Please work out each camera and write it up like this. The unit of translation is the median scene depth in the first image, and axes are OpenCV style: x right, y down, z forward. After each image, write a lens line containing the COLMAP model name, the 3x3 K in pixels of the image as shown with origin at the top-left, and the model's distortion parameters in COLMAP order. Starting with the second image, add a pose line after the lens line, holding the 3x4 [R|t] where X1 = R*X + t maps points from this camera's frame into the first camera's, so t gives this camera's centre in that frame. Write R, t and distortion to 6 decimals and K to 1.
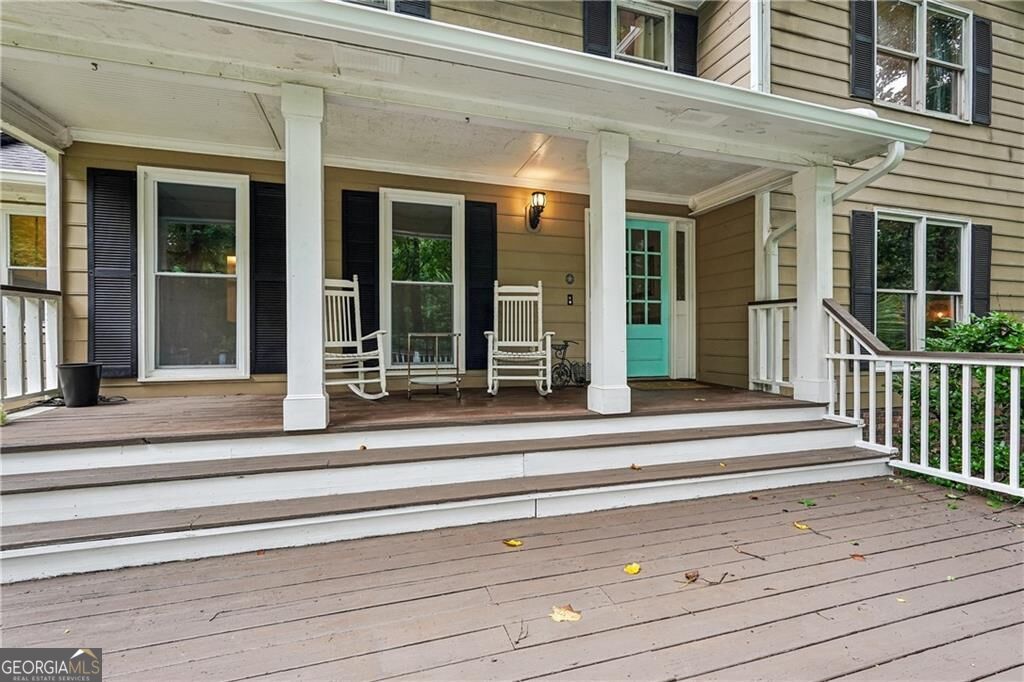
lens RADIAL K [[452.9, 0, 509.6], [0, 452.9, 345.4], [0, 0, 1]] dist [-0.016200, 0.011794]
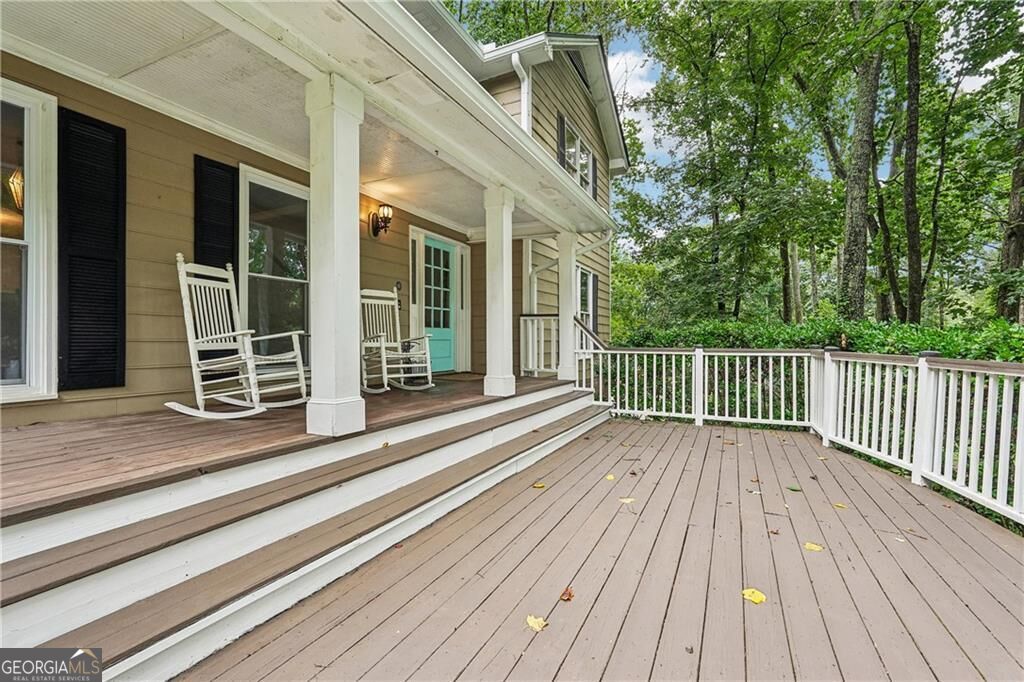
lens RADIAL K [[452.4, 0, 510.8], [0, 452.4, 337.7], [0, 0, 1]] dist [-0.000981, 0.000185]
pose [[0.694864, 0.006324, 0.719114, -0.607940], [0.006143, 0.999873, -0.014729, -0.002074], [-0.719115, 0.014652, 0.694736, 0.043398]]
